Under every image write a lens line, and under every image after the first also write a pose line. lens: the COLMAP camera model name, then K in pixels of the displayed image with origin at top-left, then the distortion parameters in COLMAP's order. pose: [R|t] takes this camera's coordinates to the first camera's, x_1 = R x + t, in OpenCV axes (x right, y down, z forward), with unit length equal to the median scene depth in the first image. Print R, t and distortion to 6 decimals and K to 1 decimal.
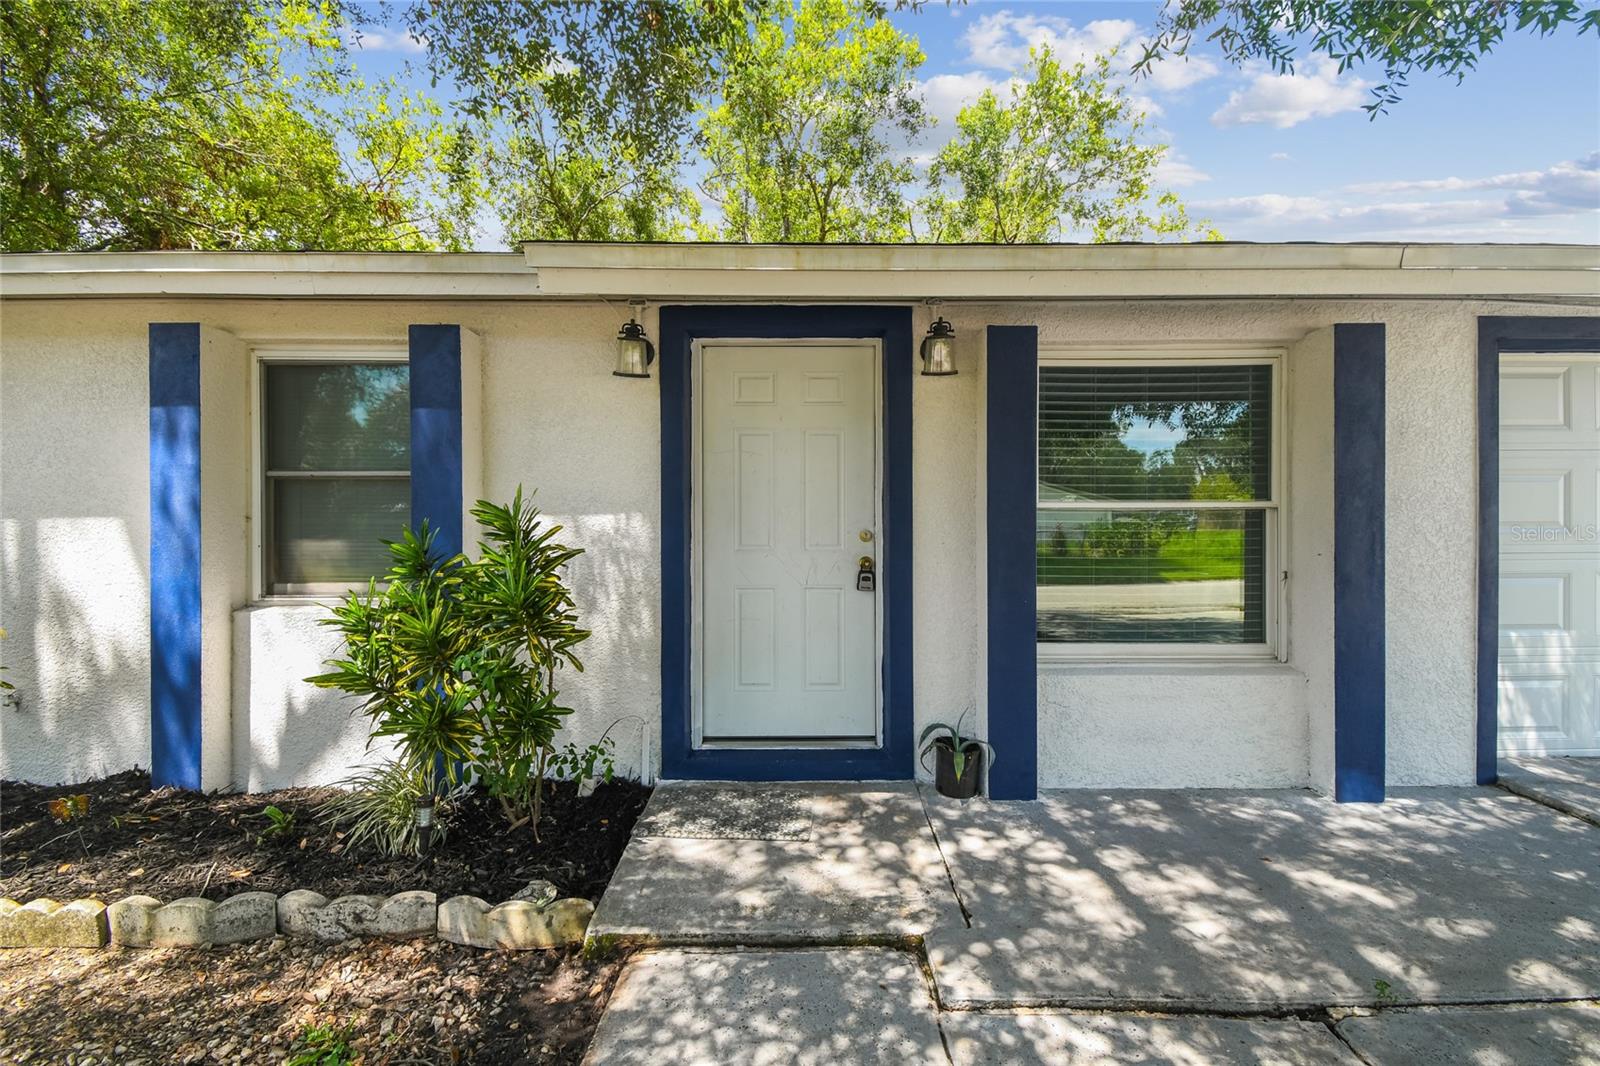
lens RADIAL K [[744.0, 0, 804.6], [0, 744.0, 525.0], [0, 0, 1]] dist [0.050997, -0.032505]
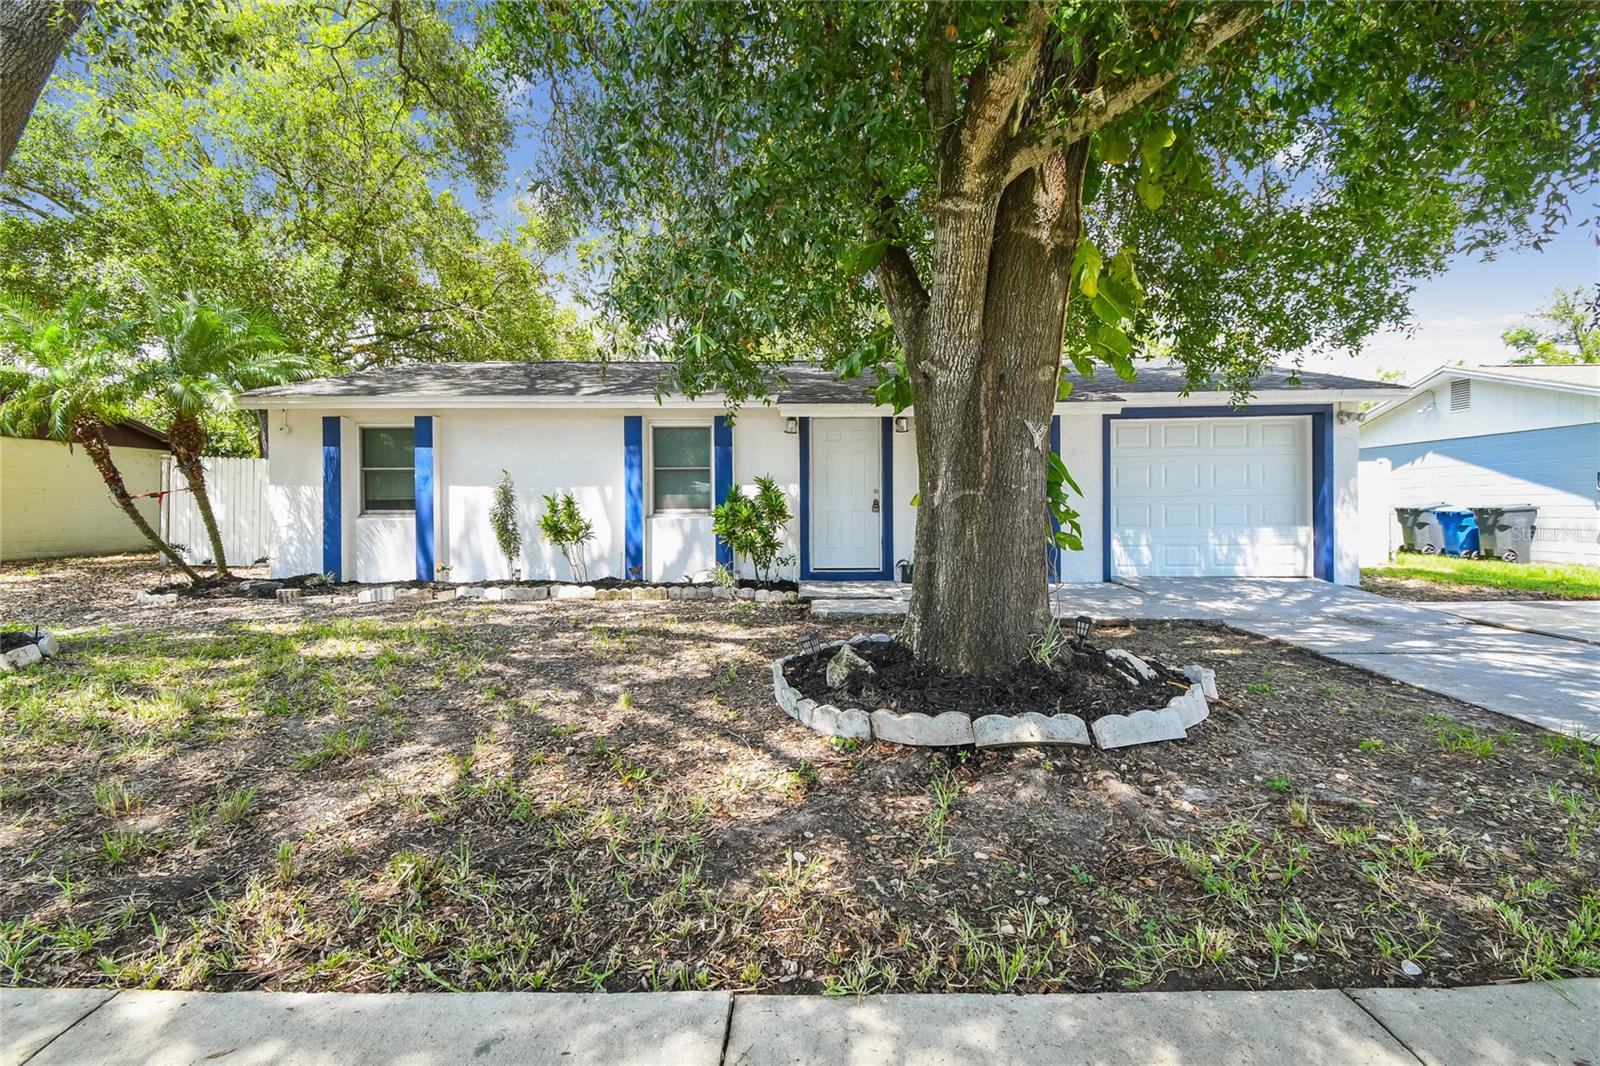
lens RADIAL K [[698.3, 0, 802.7], [0, 698.3, 526.4], [0, 0, 1]] dist [0.045949, -0.025637]
pose [[0.999967, -0.003334, -0.007414, -0.162037], [0.003347, 0.999993, 0.001651, 0.138169], [0.007408, -0.001675, 0.999971, -1.511492]]
